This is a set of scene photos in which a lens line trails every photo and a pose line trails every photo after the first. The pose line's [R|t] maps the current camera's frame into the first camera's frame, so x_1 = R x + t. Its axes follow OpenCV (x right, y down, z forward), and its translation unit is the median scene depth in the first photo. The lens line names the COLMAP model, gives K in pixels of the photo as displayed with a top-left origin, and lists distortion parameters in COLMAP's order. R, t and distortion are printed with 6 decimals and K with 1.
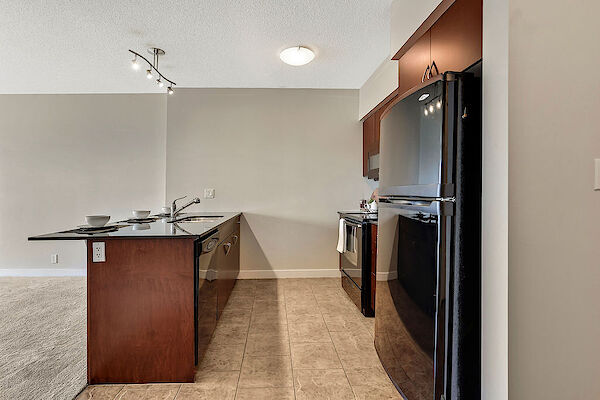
lens RADIAL K [[277.1, 0, 295.9], [0, 277.1, 196.7], [0, 0, 1]] dist [-0.003955, -0.000107]
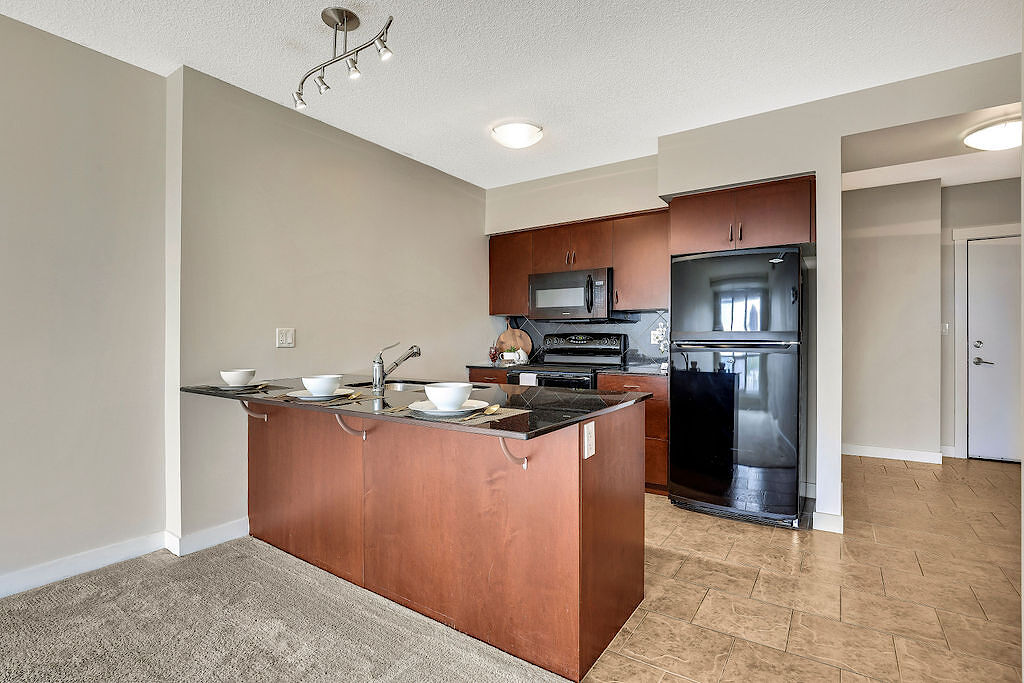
lens RADIAL K [[472.8, 0, 509.0], [0, 472.8, 343.4], [0, 0, 1]] dist [-0.003955, -0.000107]
pose [[0.604611, -0.004548, 0.796508, -0.957003], [0.008063, 0.999967, -0.000411, 0.001517], [-0.796480, 0.006670, 0.604628, 0.324696]]
